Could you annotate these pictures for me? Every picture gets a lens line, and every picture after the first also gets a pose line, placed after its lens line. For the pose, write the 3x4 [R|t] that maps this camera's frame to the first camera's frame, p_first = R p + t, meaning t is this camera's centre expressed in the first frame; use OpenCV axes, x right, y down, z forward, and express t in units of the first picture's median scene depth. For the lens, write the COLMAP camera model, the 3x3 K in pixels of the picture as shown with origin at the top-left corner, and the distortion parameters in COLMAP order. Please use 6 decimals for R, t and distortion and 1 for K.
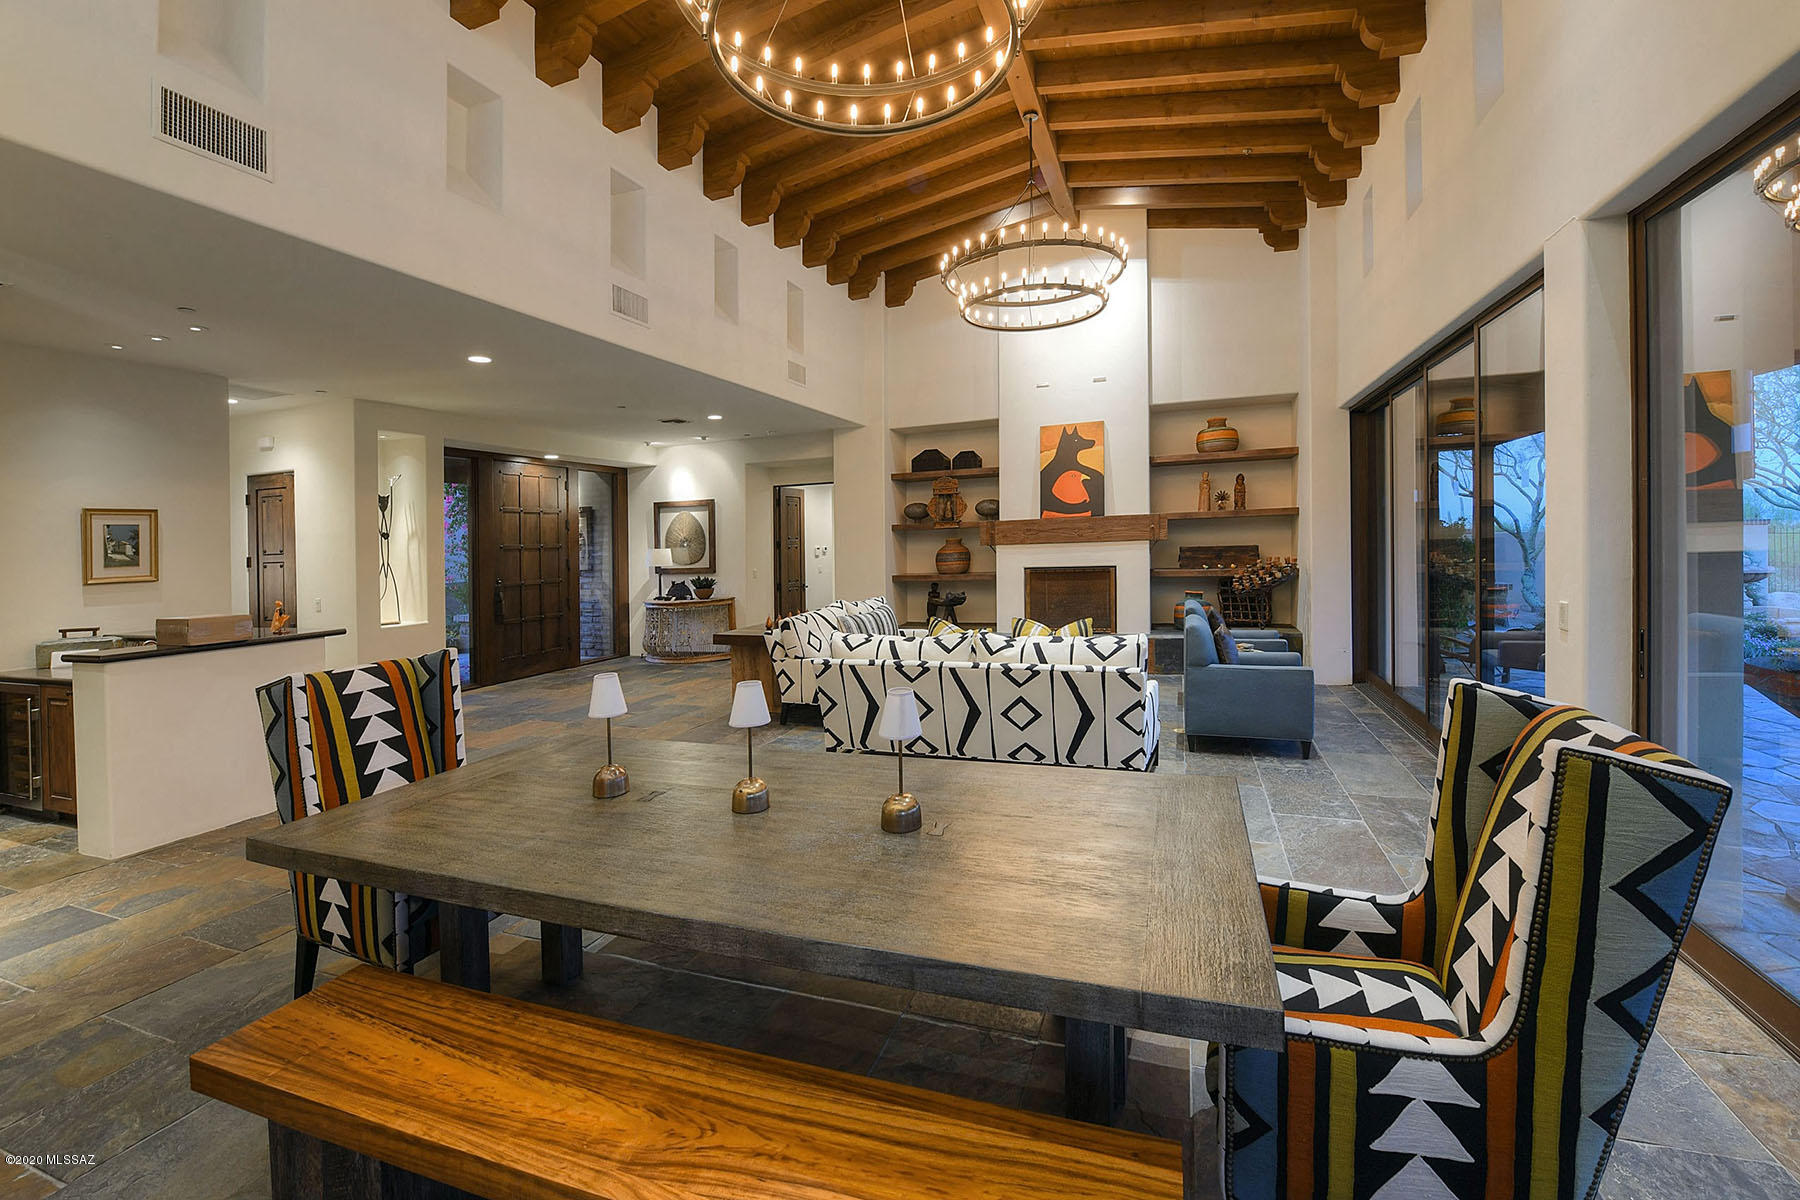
lens RADIAL K [[749.4, 0, 932.1], [0, 749.4, 525.2], [0, 0, 1]] dist [-0.014668, -0.001182]
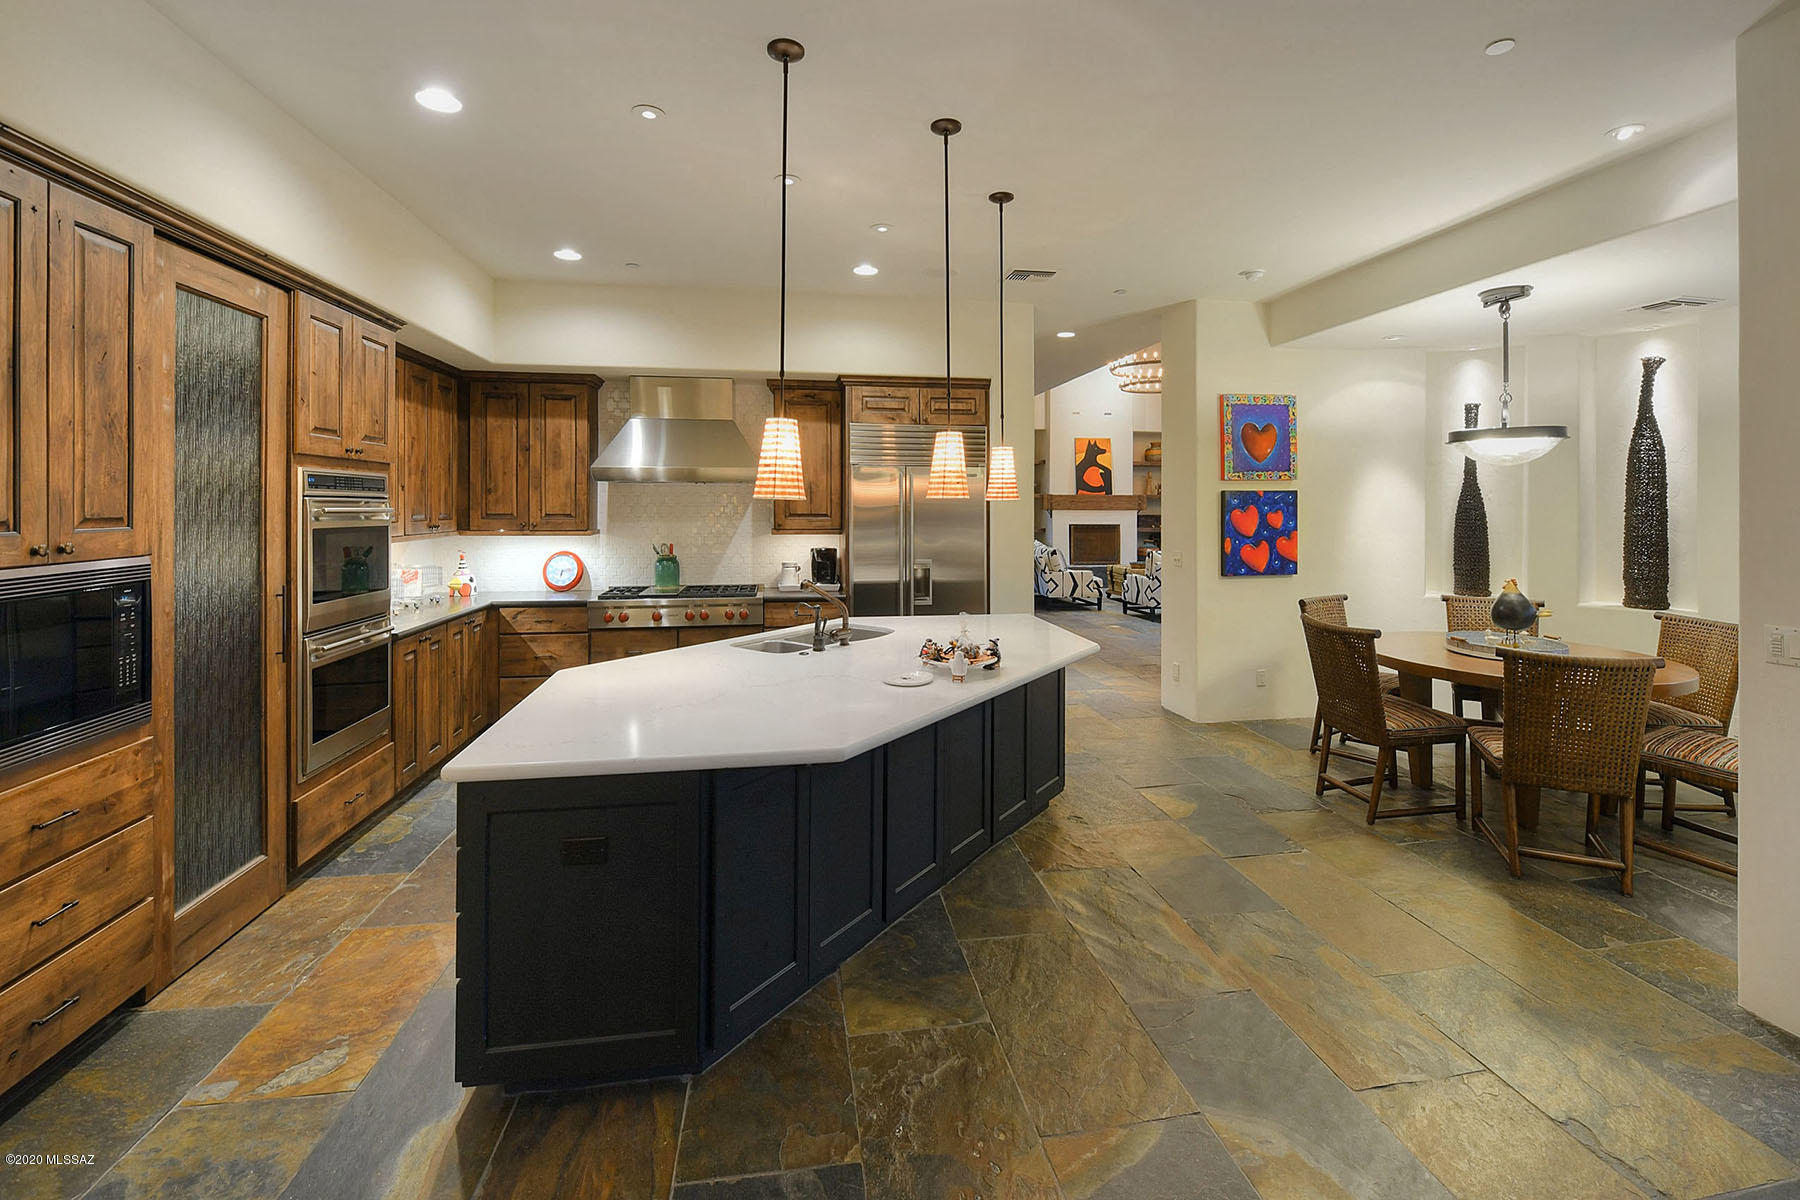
lens RADIAL K [[749.4, 0, 879.8], [0, 749.4, 463.9], [0, 0, 1]] dist [-0.014668, -0.001182]
pose [[0.886503, 0.056442, 0.459268, -1.009027], [-0.035227, 0.997885, -0.054639, 0.029133], [-0.461380, 0.032259, 0.886616, -0.259137]]
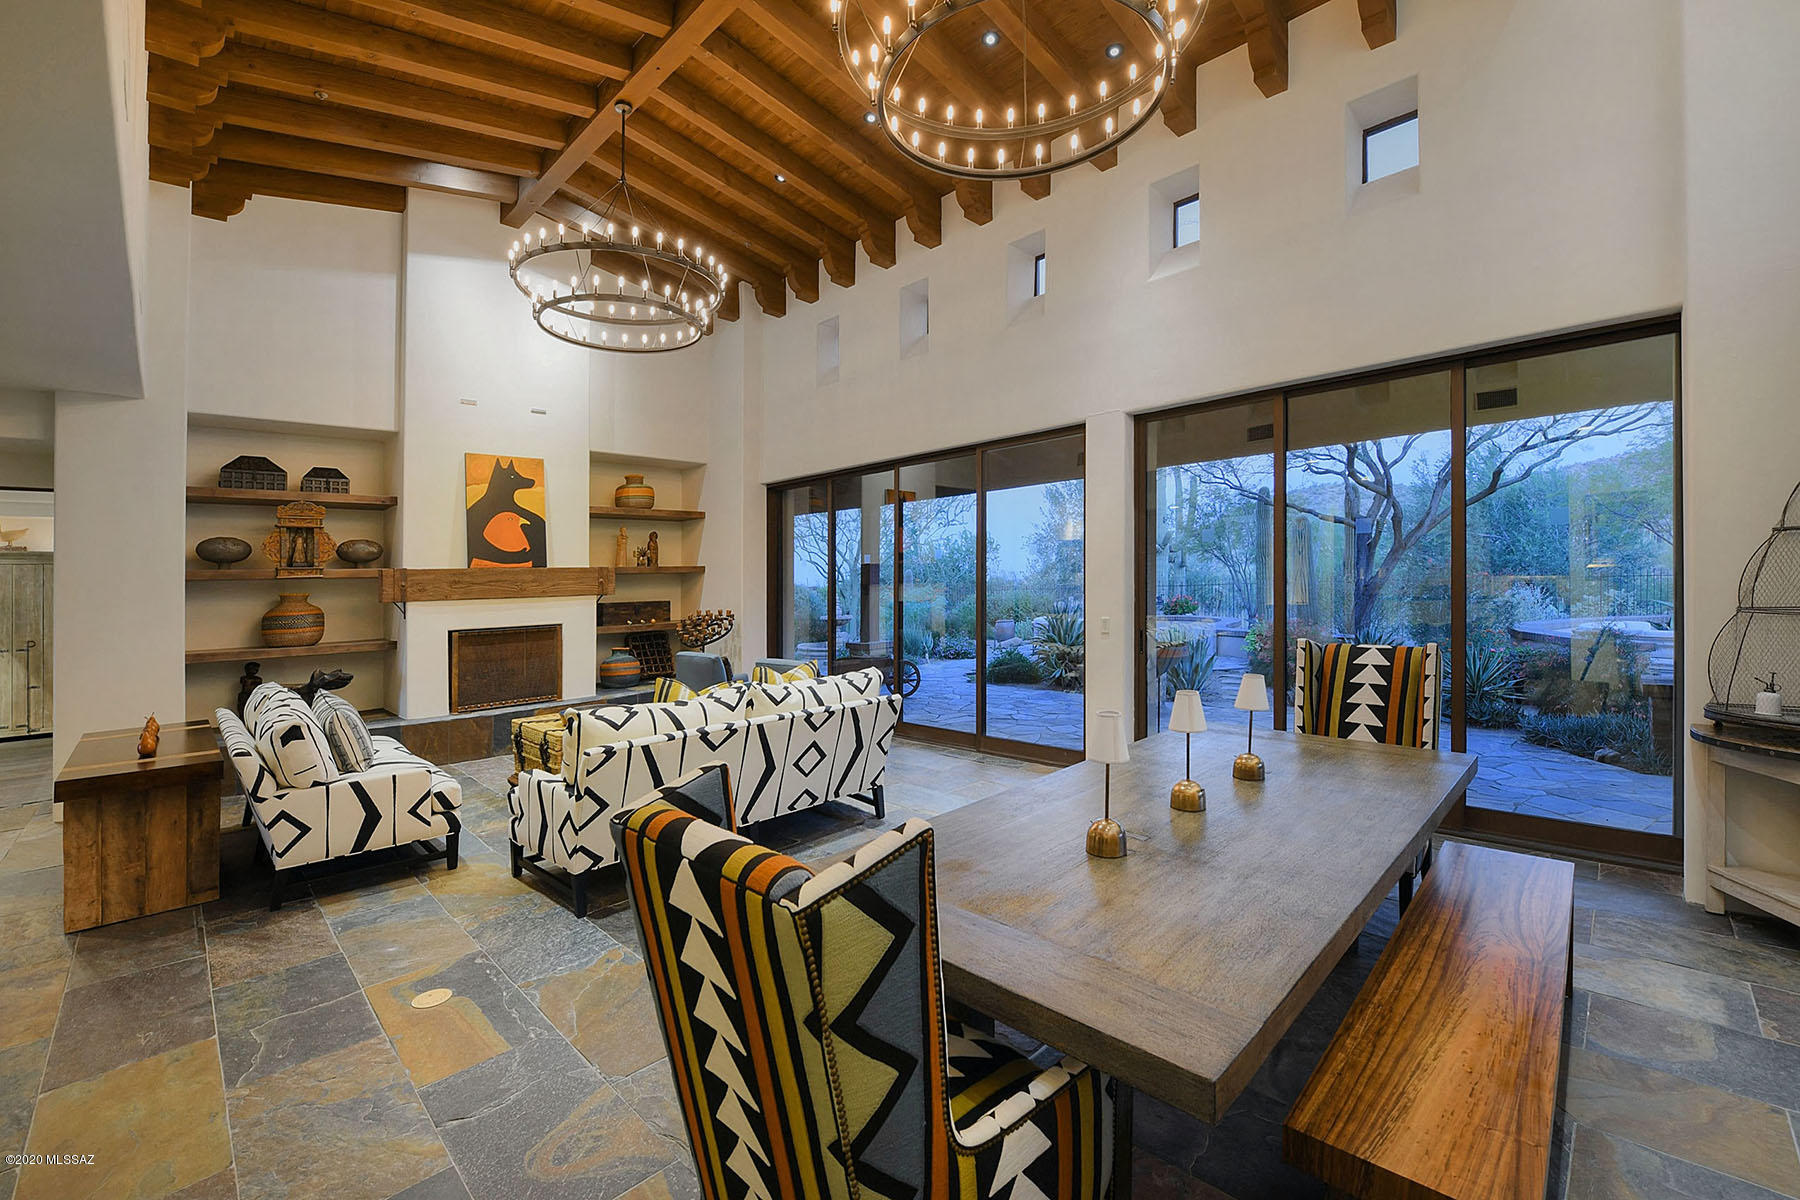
lens RADIAL K [[749.4, 0, 880.0], [0, 749.4, 577.4], [0, 0, 1]] dist [-0.014668, -0.001182]
pose [[0.444944, 0.025940, 0.895183, -0.377407], [-0.002267, 0.999610, -0.027840, 0.022701], [-0.895556, 0.010358, 0.444829, 0.257575]]
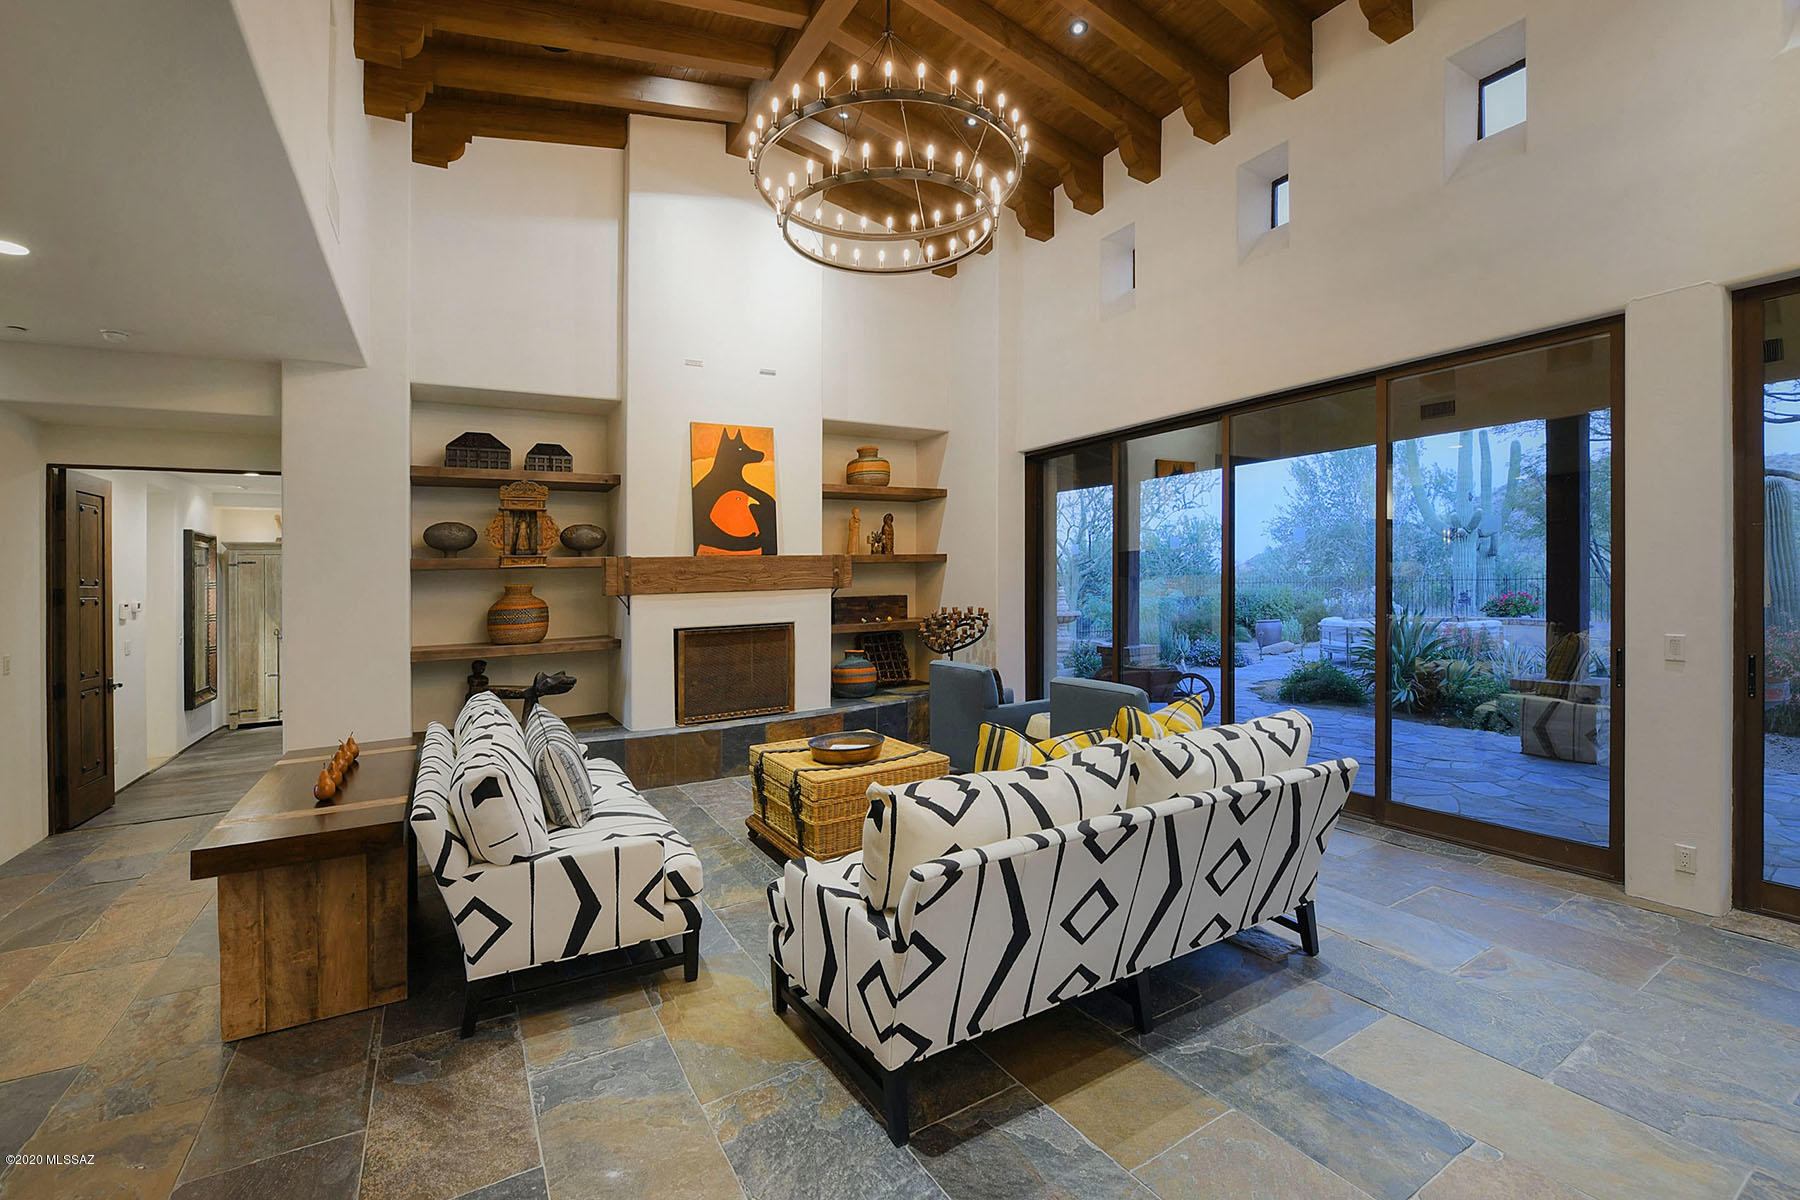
lens RADIAL K [[749.4, 0, 863.3], [0, 749.4, 581.5], [0, 0, 1]] dist [-0.014668, -0.001182]
pose [[0.661825, 0.013482, 0.749537, -0.270442], [-0.010890, 0.999906, -0.008370, 0.018941], [-0.749579, -0.002623, 0.661909, 0.437126]]
